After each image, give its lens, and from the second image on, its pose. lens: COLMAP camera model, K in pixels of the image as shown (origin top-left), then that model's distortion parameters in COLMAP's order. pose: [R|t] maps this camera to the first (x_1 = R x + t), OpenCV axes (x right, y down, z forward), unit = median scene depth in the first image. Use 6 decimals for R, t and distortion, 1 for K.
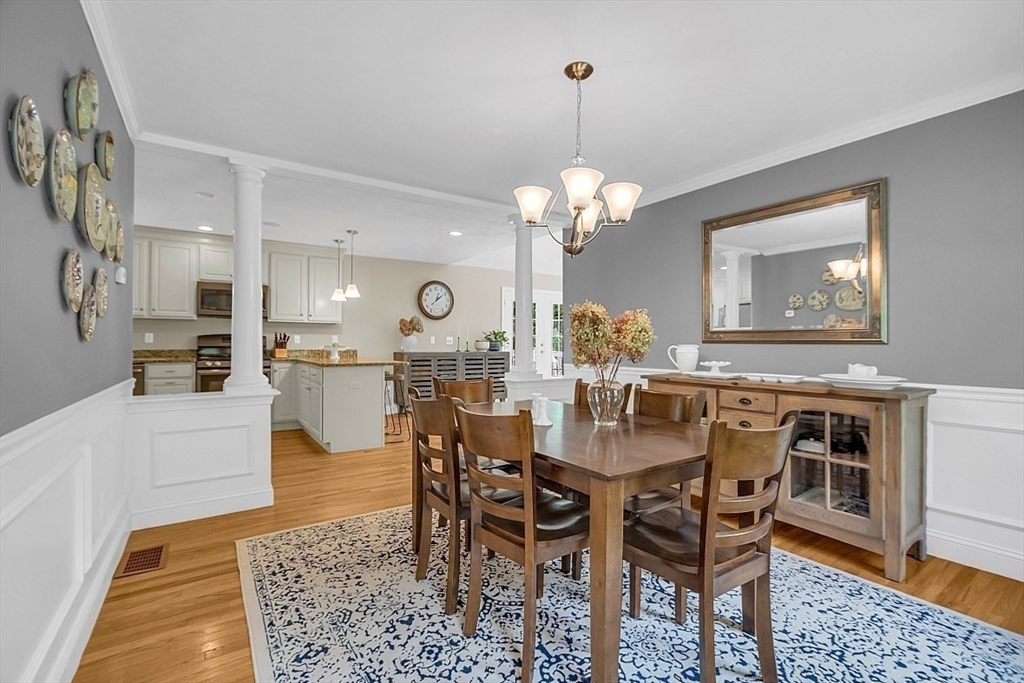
lens RADIAL K [[455.5, 0, 512.8], [0, 455.5, 338.6], [0, 0, 1]] dist [0.000289, 0.000100]
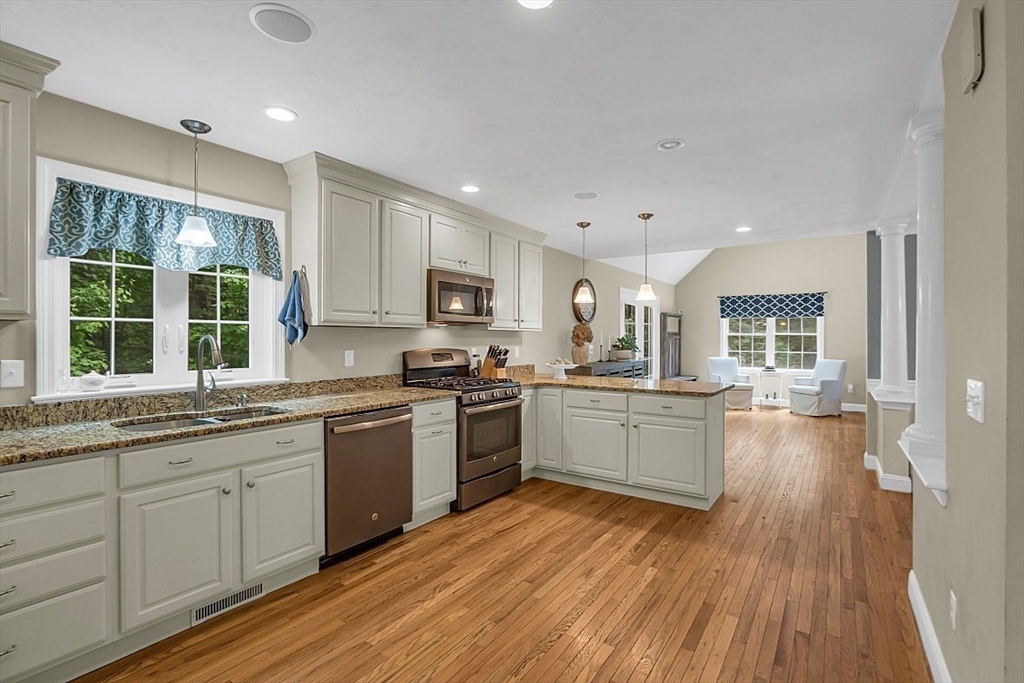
lens RADIAL K [[469.3, 0, 518.3], [0, 469.3, 338.4], [0, 0, 1]] dist [-0.021789, -0.000131]
pose [[0.925825, -0.005597, 0.377910, -0.869385], [0.002689, 0.999963, 0.008221, -0.034409], [-0.377942, -0.006595, 0.925806, 0.354672]]
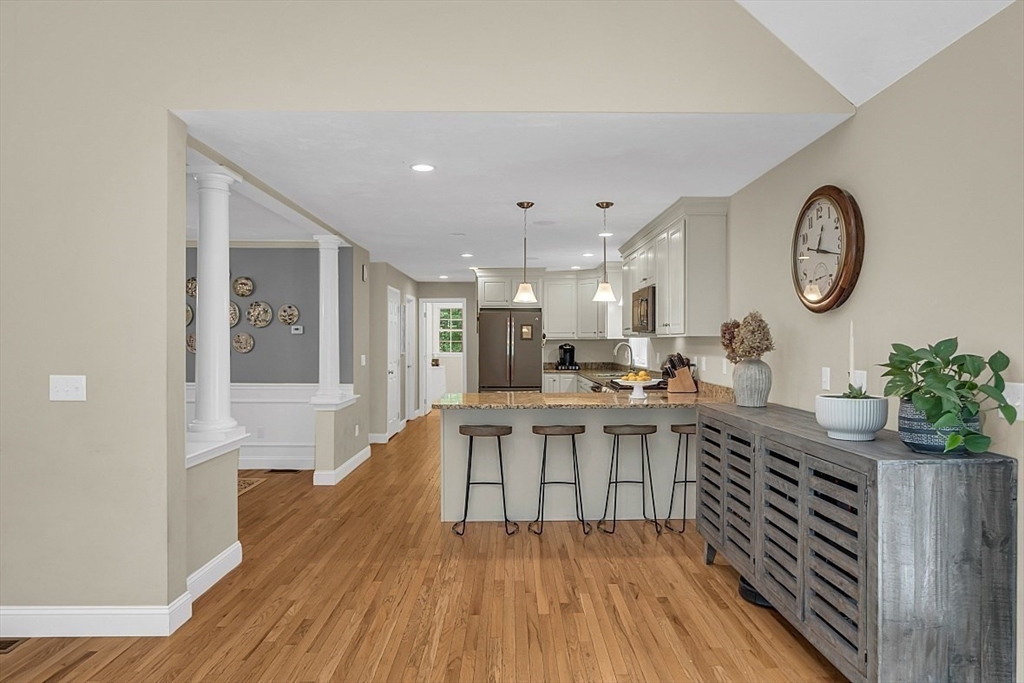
lens RADIAL K [[635.5, 0, 525.1], [0, 635.5, 346.1], [0, 0, 1]] dist [-0.004639, 0.000613]
pose [[-0.532773, 0.000844, -0.846258, 0.440401], [0.001577, 0.999999, 0.000004, -0.027658], [0.846257, -0.001332, -0.532774, 1.523655]]
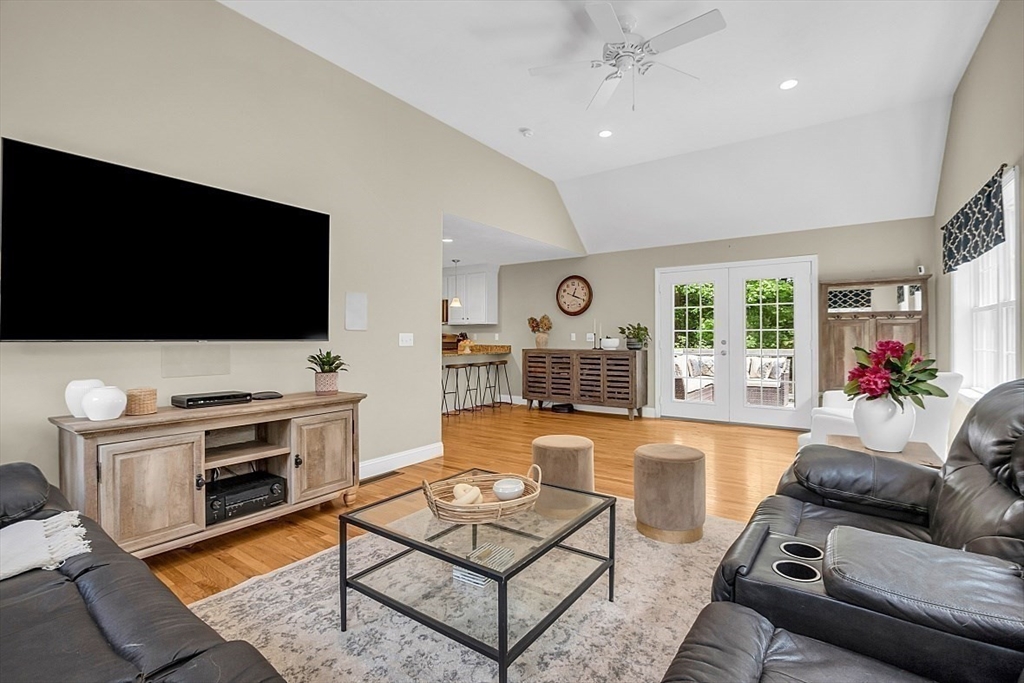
lens RADIAL K [[460.9, 0, 531.7], [0, 460.9, 341.6], [0, 0, 1]] dist [-0.018473, 0.000149]
pose [[0.386785, 0.002551, -0.922166, 1.002345], [0.008734, 0.999941, 0.006429, 0.008686], [0.922128, -0.010541, 0.386740, 0.775260]]
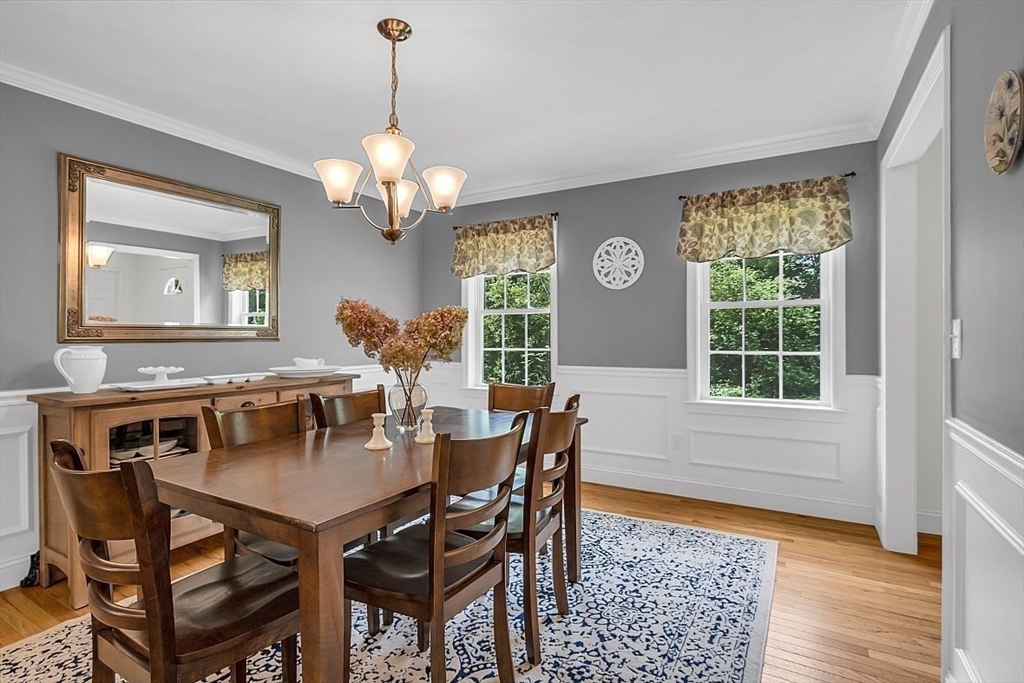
lens RADIAL K [[503.5, 0, 515.1], [0, 503.5, 334.8], [0, 0, 1]] dist [-0.004382, -0.000407]
pose [[-0.436389, -0.005093, 0.899744, -0.324111], [-0.007253, 0.999971, 0.002142, -0.005511], [-0.899729, -0.005591, -0.436413, 0.484061]]
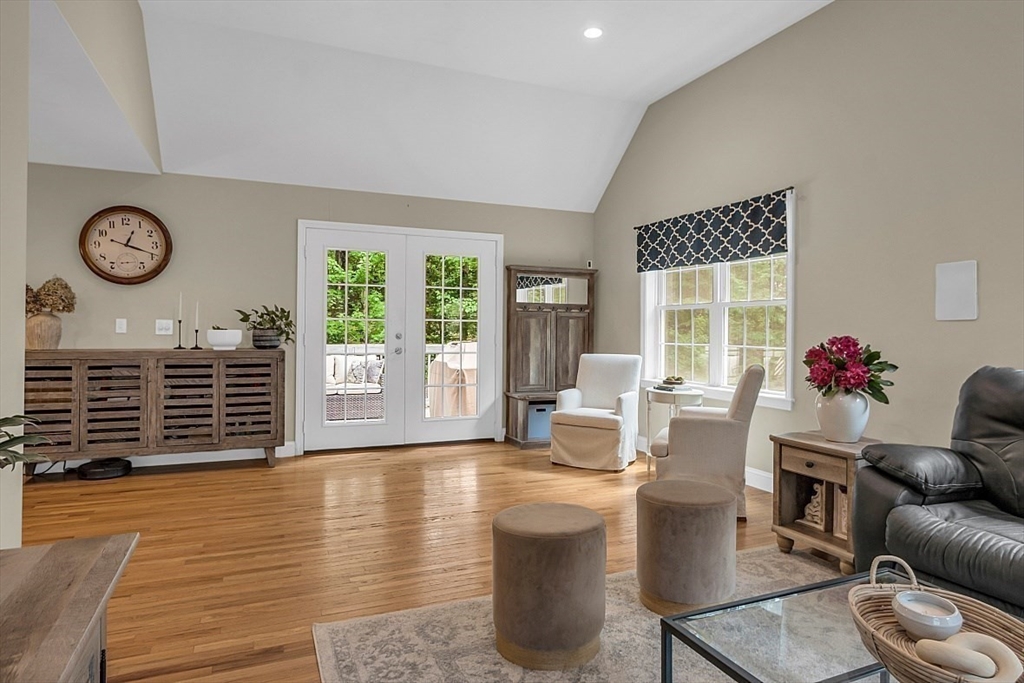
lens RADIAL K [[609.4, 0, 523.6], [0, 609.4, 331.5], [0, 0, 1]] dist [0.000812, 0.000638]
pose [[0.985171, 0.004148, -0.171526, 0.532214], [-0.002970, 0.999970, 0.007121, 0.004764], [0.171551, -0.006506, 0.985154, 0.605076]]
